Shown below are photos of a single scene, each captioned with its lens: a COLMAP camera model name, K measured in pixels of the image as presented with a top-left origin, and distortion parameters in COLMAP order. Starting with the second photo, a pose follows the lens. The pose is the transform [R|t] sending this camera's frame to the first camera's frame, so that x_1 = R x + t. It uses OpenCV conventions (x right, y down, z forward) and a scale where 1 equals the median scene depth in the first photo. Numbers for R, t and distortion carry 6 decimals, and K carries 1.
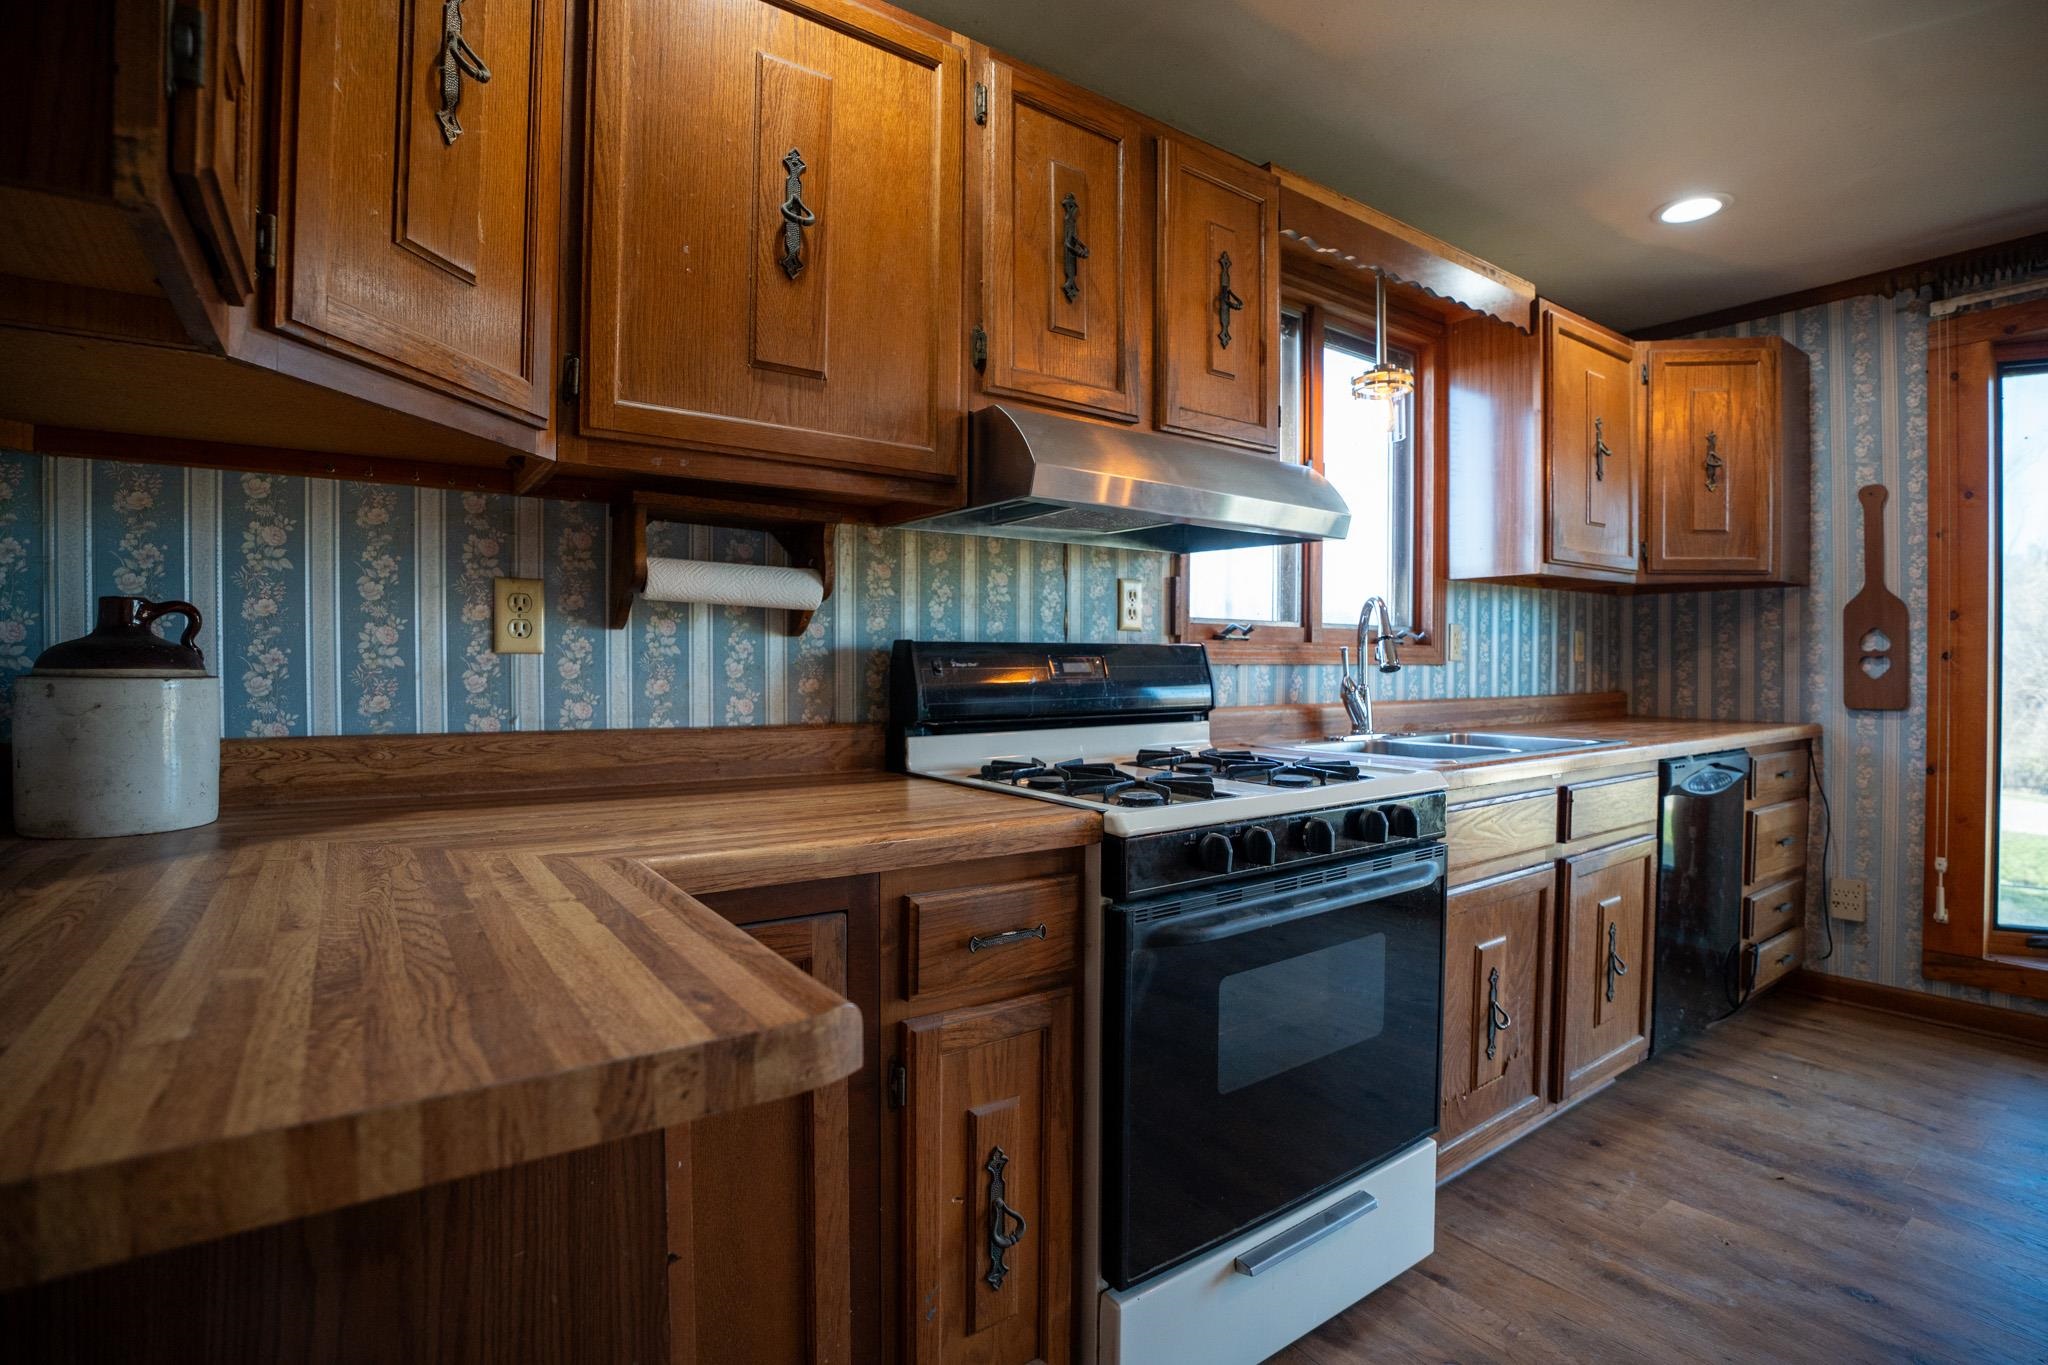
lens RADIAL K [[968.3, 0, 1031.6], [0, 968.3, 676.8], [0, 0, 1]] dist [-0.081094, 0.024788]
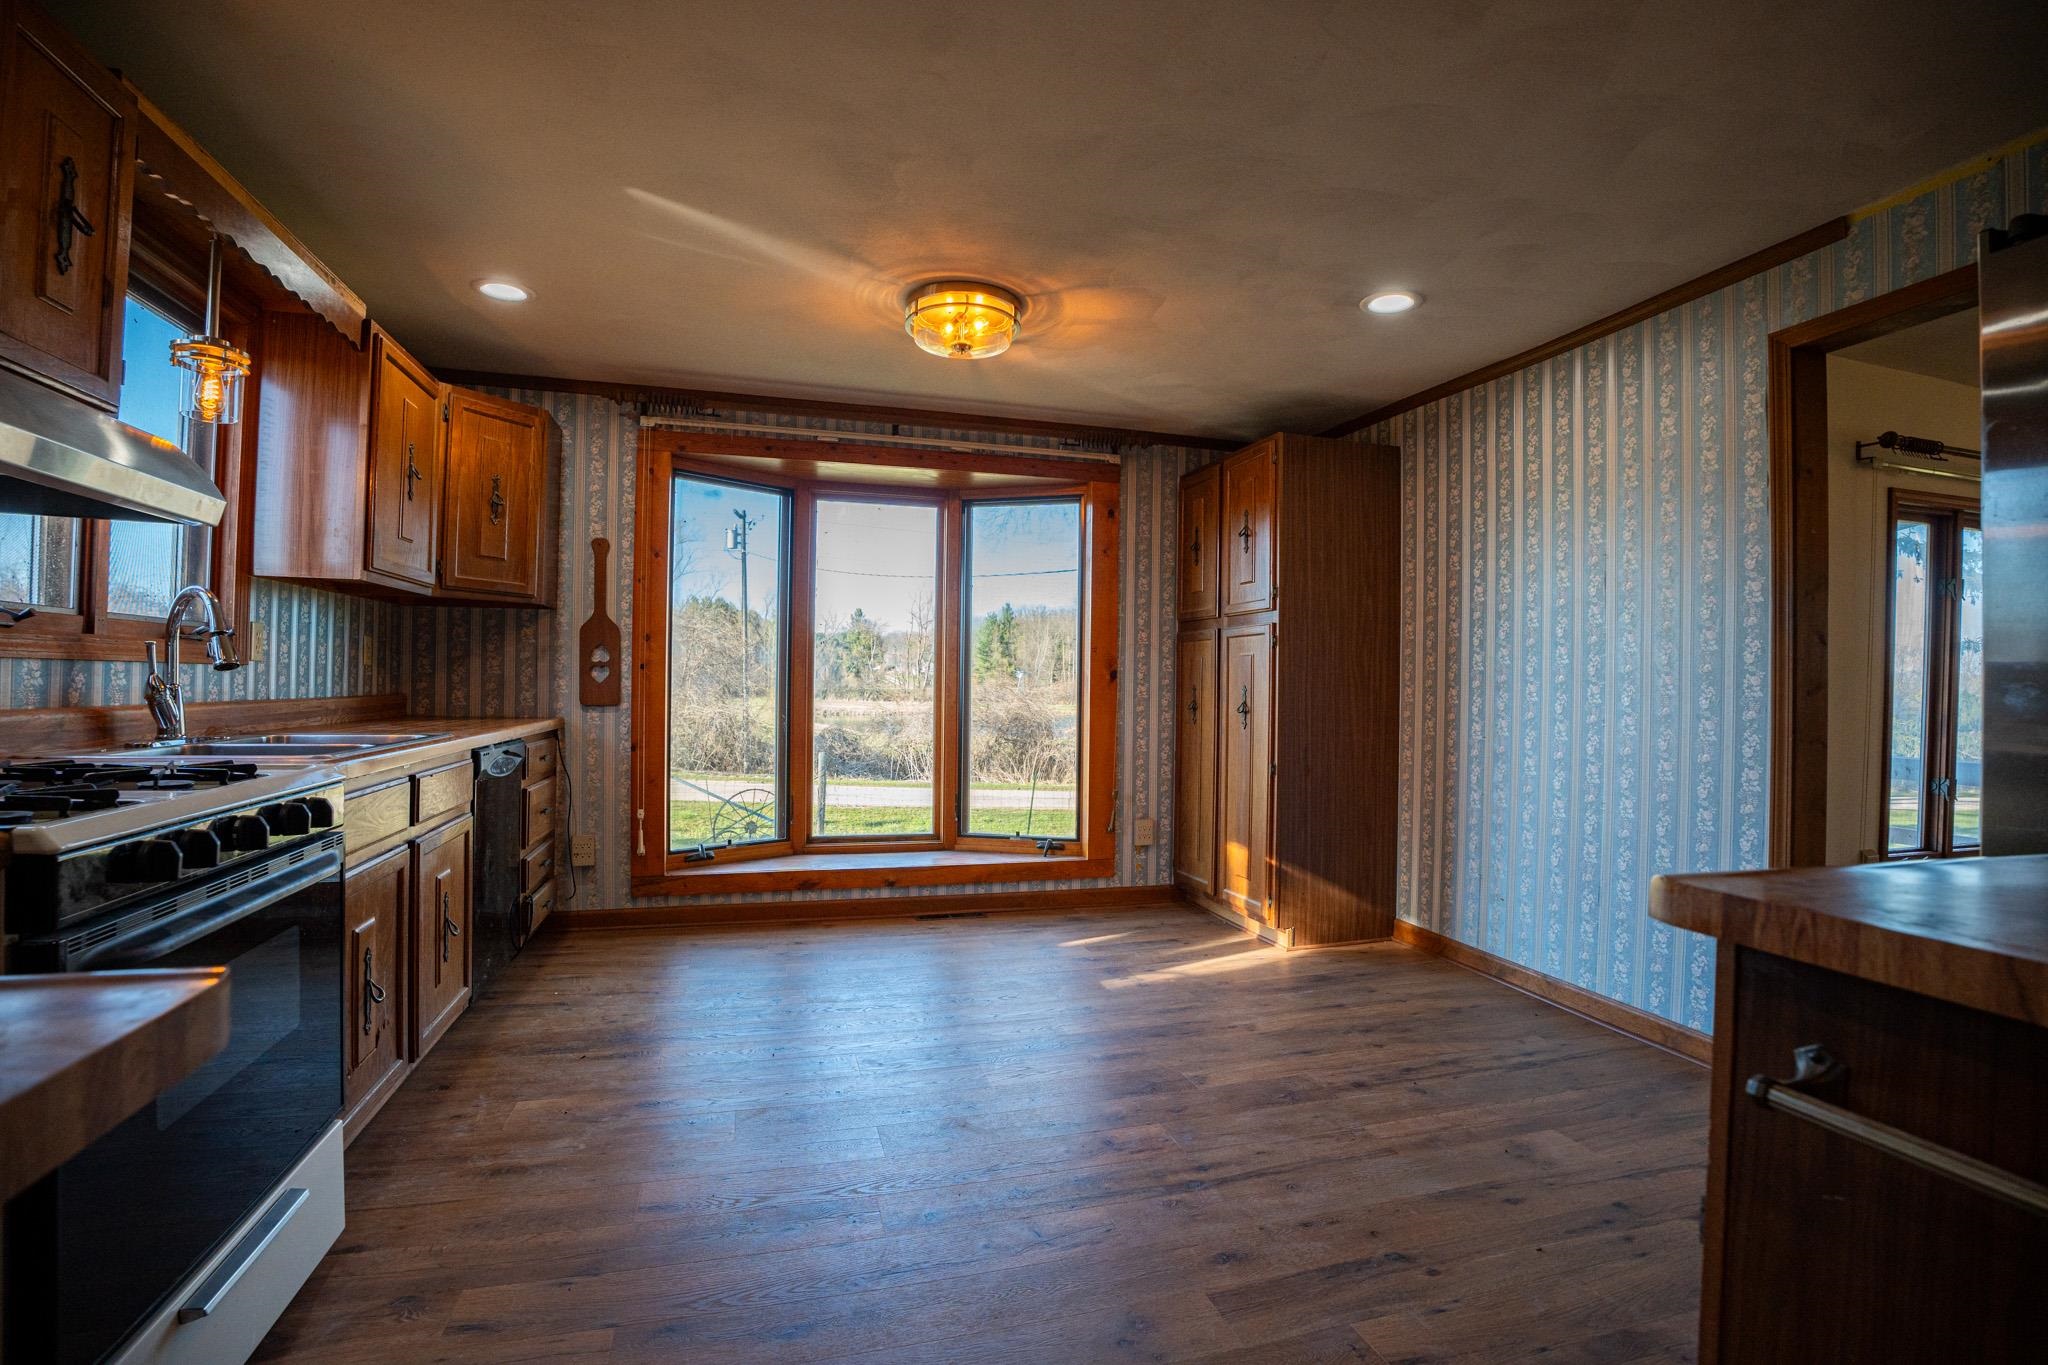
lens RADIAL K [[945.7, 0, 1024.0], [0, 945.7, 682.5], [0, 0, 1]] dist [-0.083040, 0.024604]
pose [[0.321732, 0.006348, 0.946809, -0.173071], [-0.002346, 0.999980, -0.005907, 0.009011], [-0.946828, -0.000321, 0.321741, -0.023216]]
